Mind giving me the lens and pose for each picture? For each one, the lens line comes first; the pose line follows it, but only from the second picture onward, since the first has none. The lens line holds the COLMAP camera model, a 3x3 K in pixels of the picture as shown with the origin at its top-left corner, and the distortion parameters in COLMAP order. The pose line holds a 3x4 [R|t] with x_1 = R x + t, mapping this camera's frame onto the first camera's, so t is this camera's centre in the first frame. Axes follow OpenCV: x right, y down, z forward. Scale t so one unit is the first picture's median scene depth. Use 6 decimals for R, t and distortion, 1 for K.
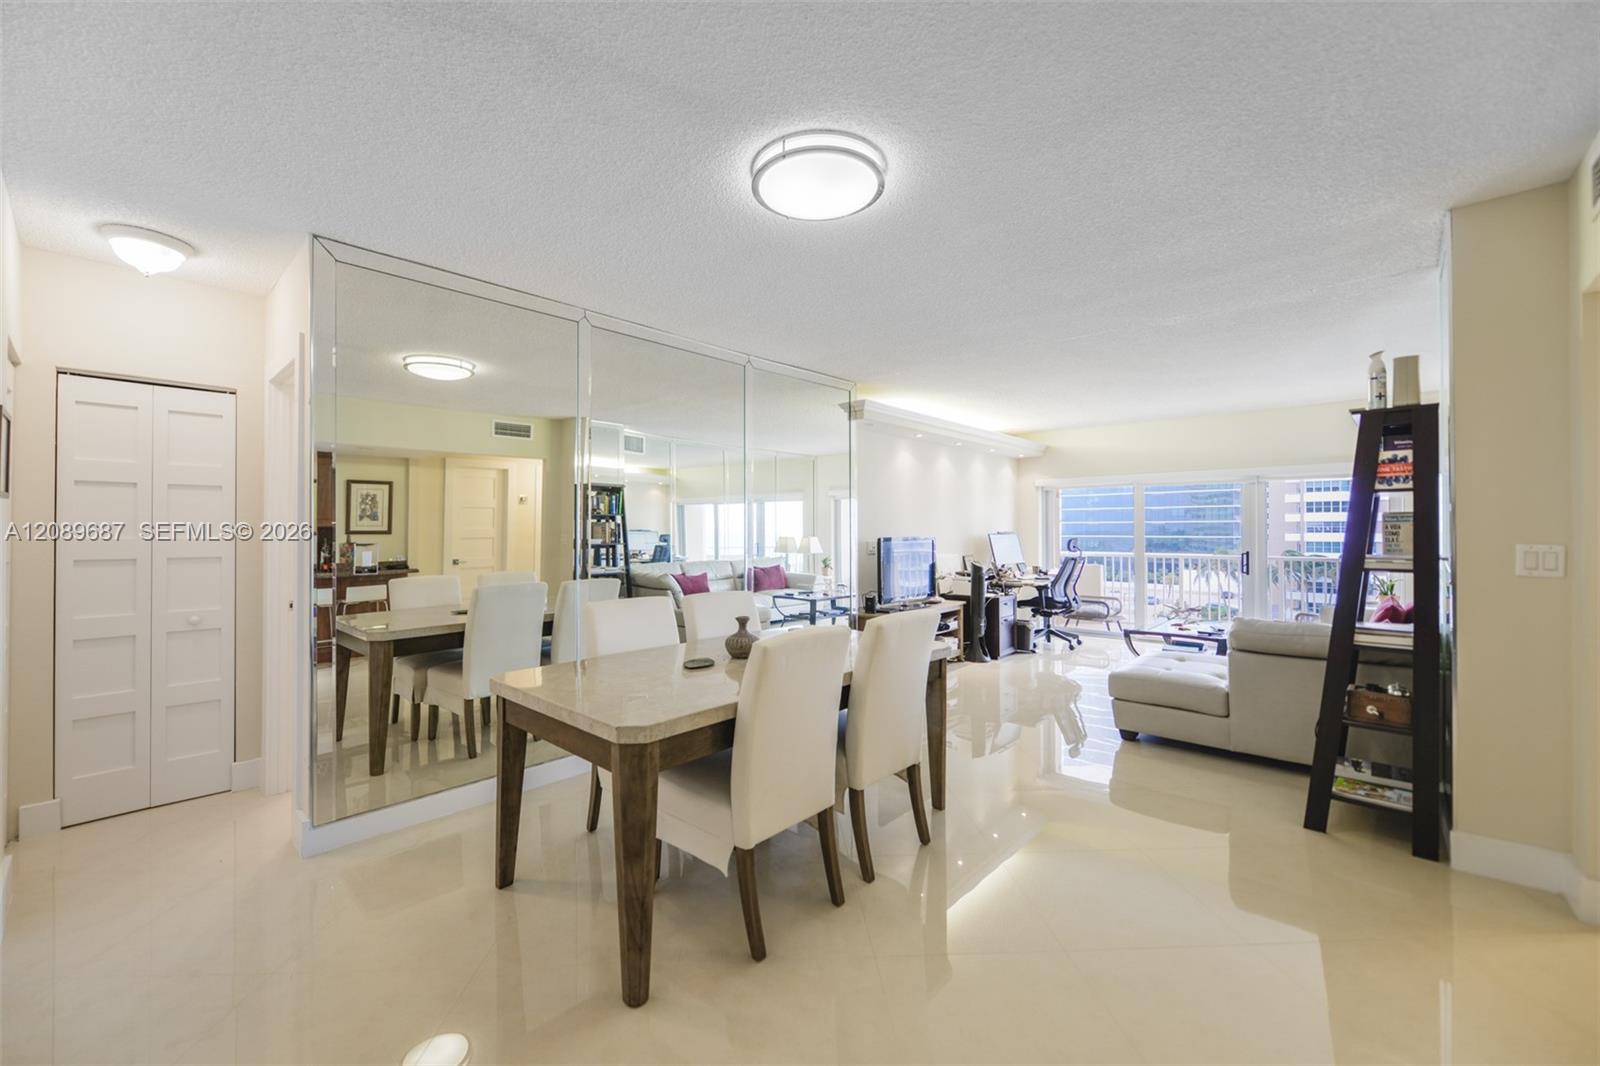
lens RADIAL K [[635.7, 0, 789.6], [0, 635.7, 529.1], [0, 0, 1]] dist [0.006895, -0.004320]
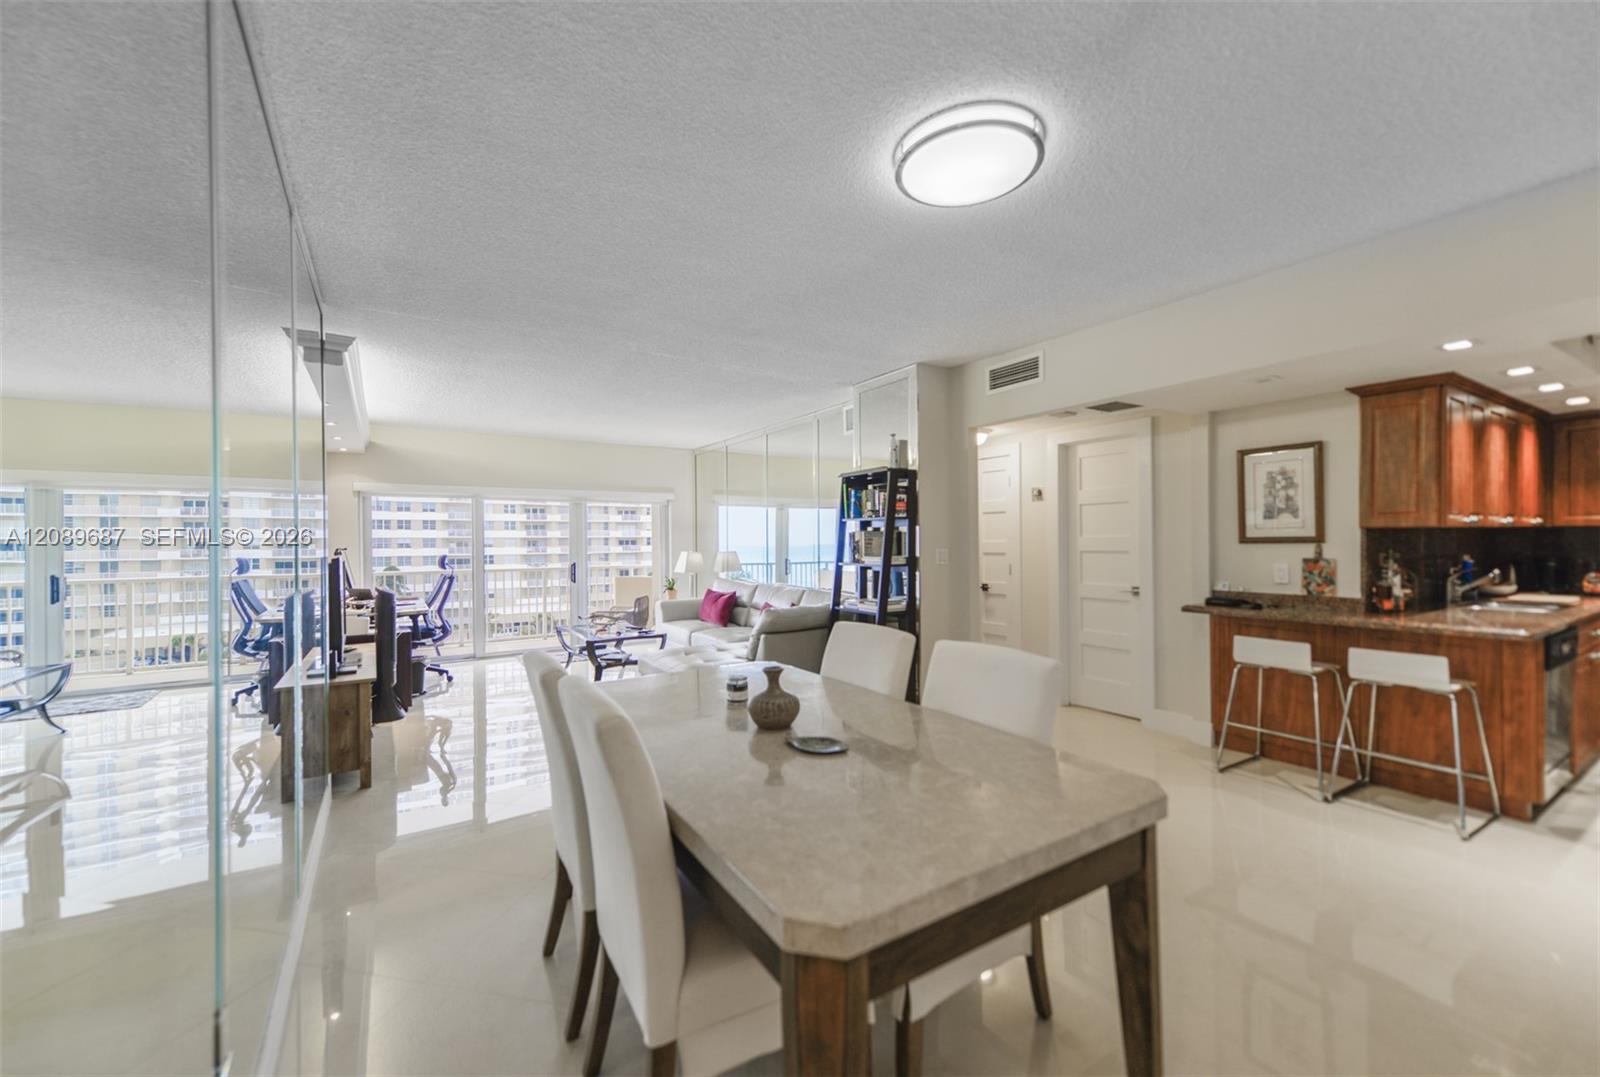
lens RADIAL K [[640.6, 0, 792.1], [0, 640.6, 544.8], [0, 0, 1]] dist [0.010421, -0.000102]
pose [[0.261452, -0.004700, 0.965205, -0.300779], [0.005754, 0.999978, 0.003310, 0.001302], [-0.965199, 0.004689, 0.261474, 0.327114]]
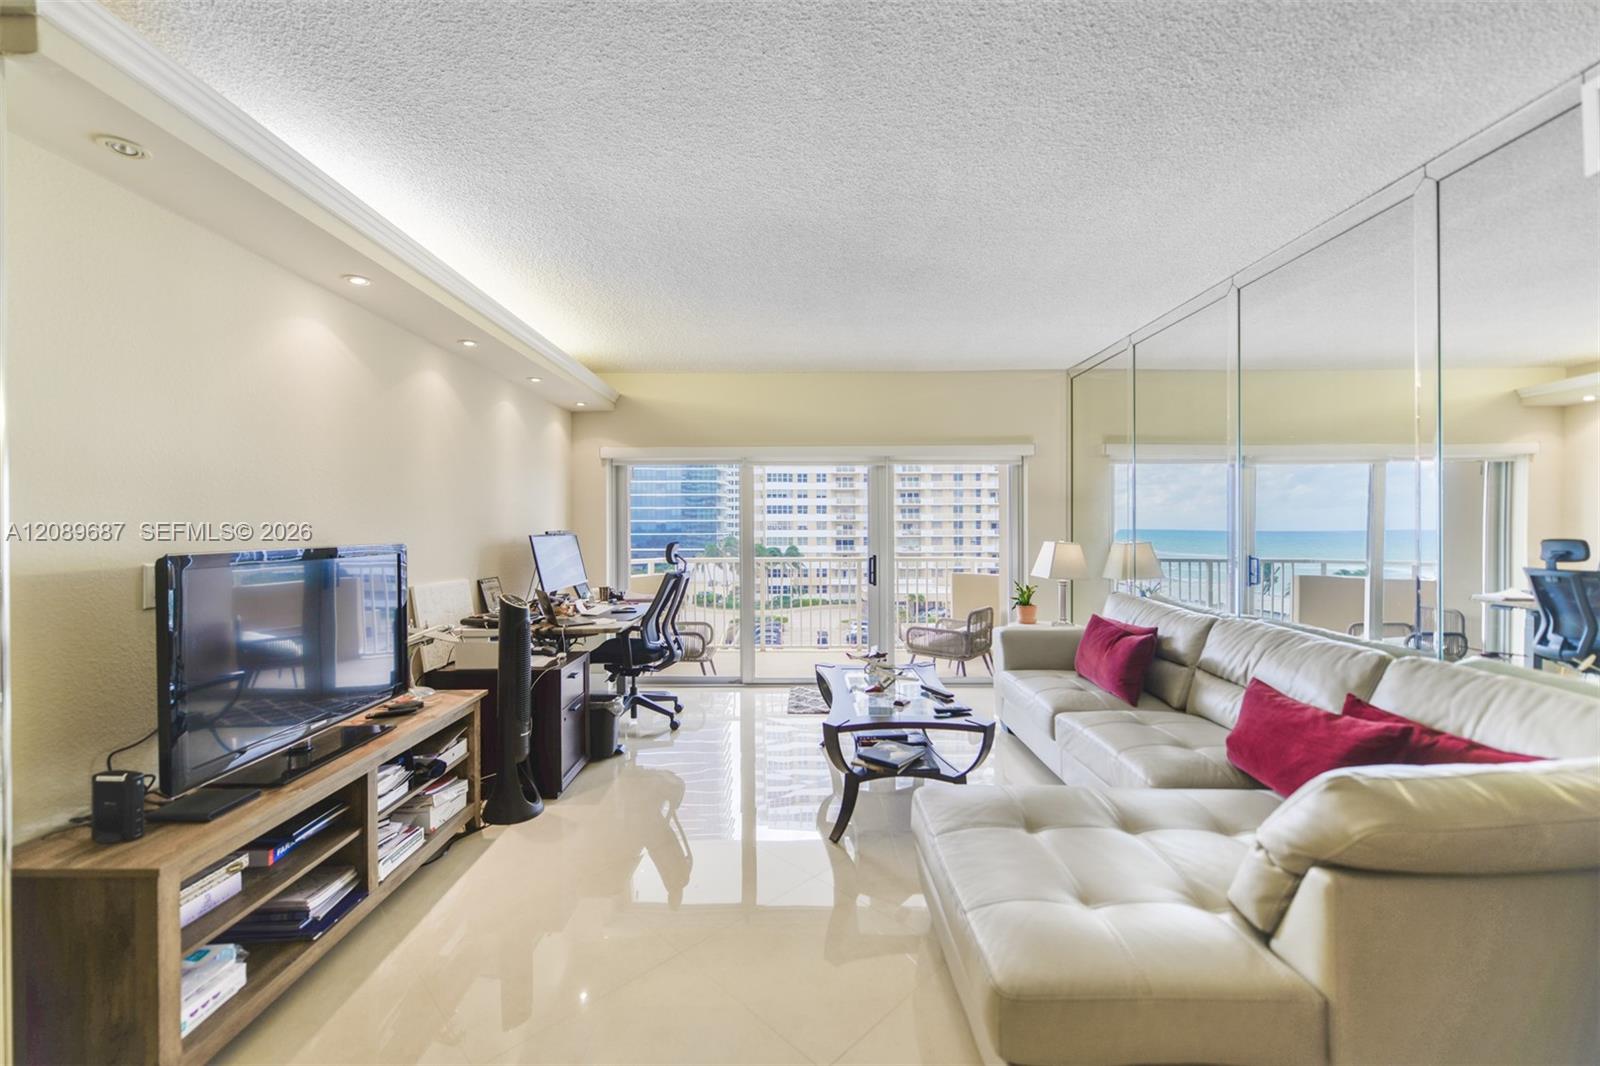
lens RADIAL K [[635.7, 0, 789.6], [0, 635.7, 529.1], [0, 0, 1]] dist [0.006895, -0.004320]
pose [[0.744562, -0.002792, 0.667548, 0.132921], [0.001048, 0.999995, 0.003014, 0.001123], [-0.667553, -0.001544, 0.744561, 0.509181]]
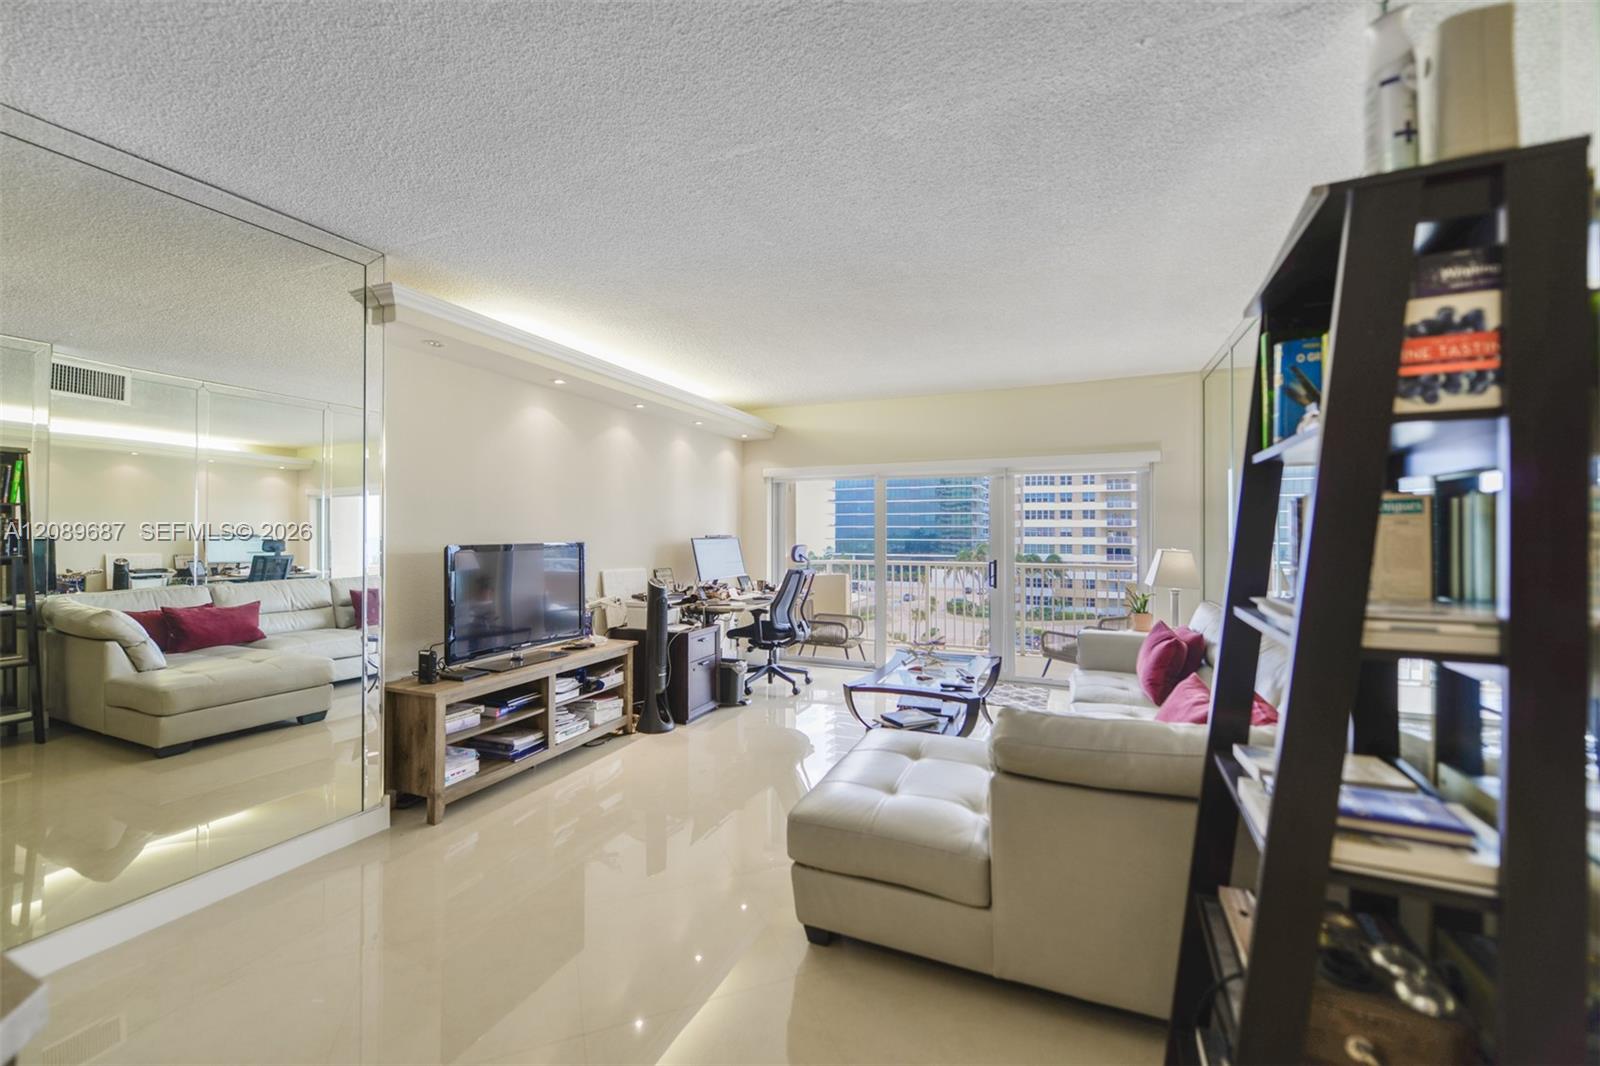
lens RADIAL K [[635.7, 0, 789.6], [0, 635.7, 529.1], [0, 0, 1]] dist [0.006895, -0.004320]
pose [[0.946226, 0.006004, 0.323452, 0.204384], [-0.004537, 0.999976, -0.005292, 0.000556], [-0.323475, 0.003540, 0.946230, 0.313074]]
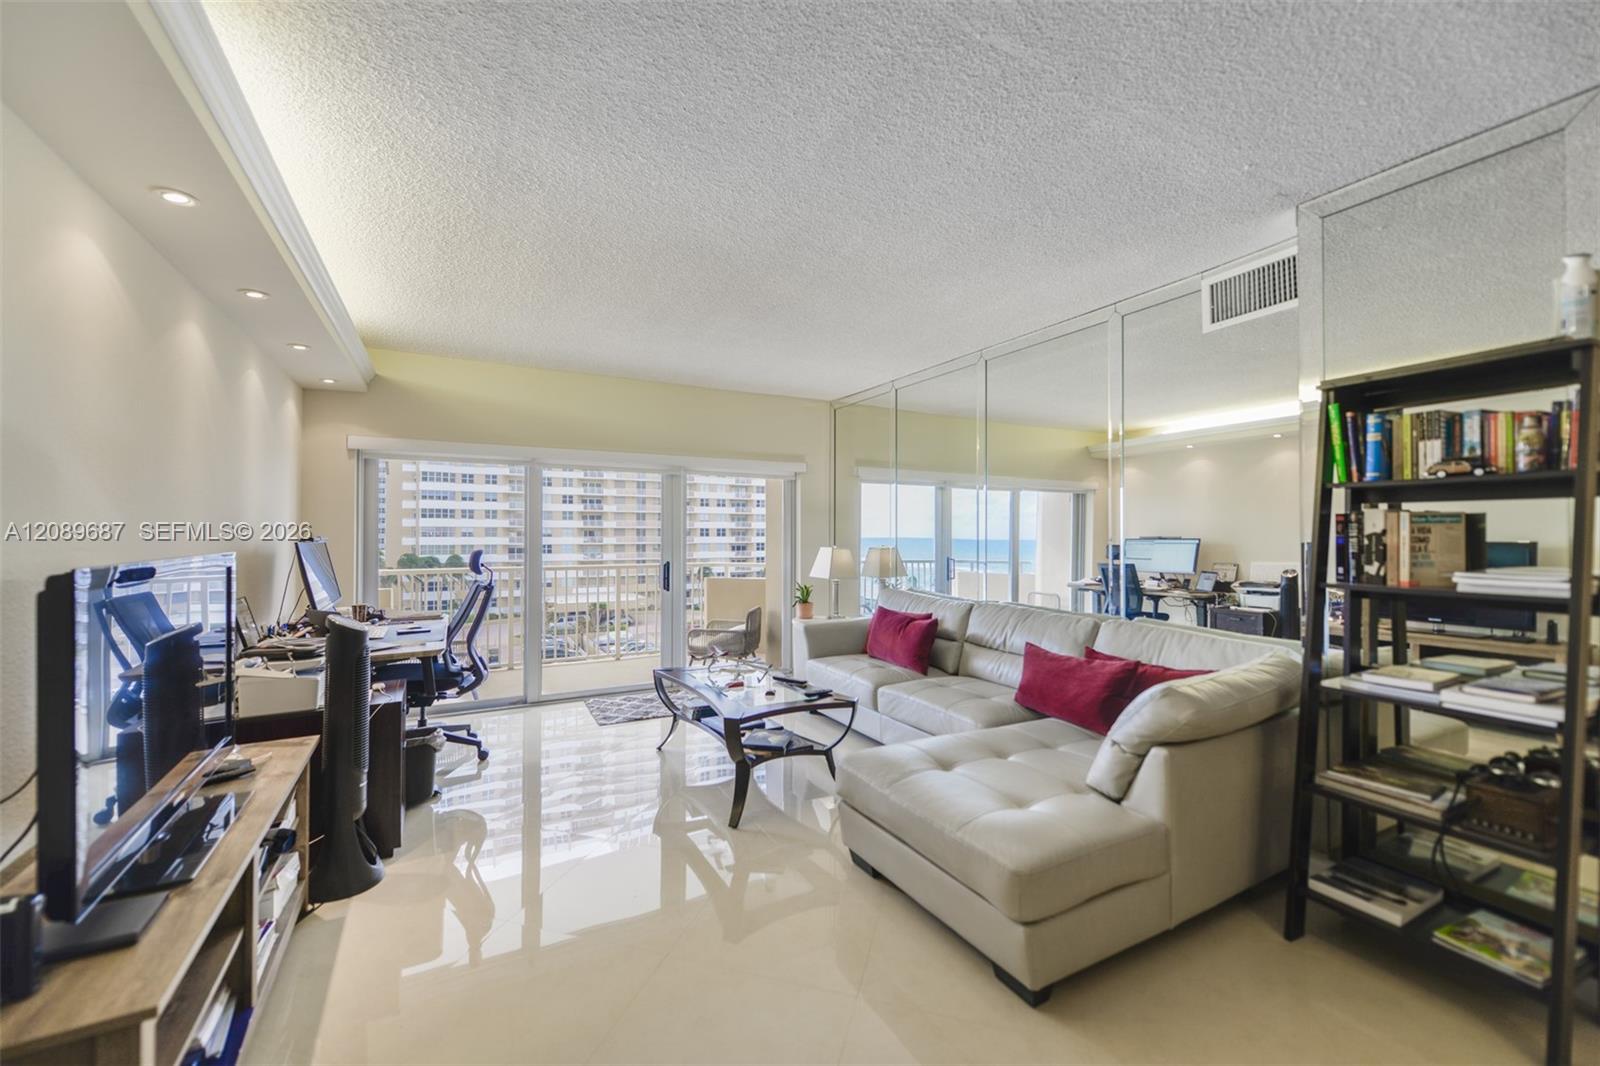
lens RADIAL K [[635.7, 0, 789.6], [0, 635.7, 529.1], [0, 0, 1]] dist [0.006895, -0.004320]
pose [[0.335000, 0.010152, 0.942164, 0.028141], [-0.004012, 0.999948, -0.009348, 0.001727], [-0.942210, -0.000648, 0.335023, 0.609094]]
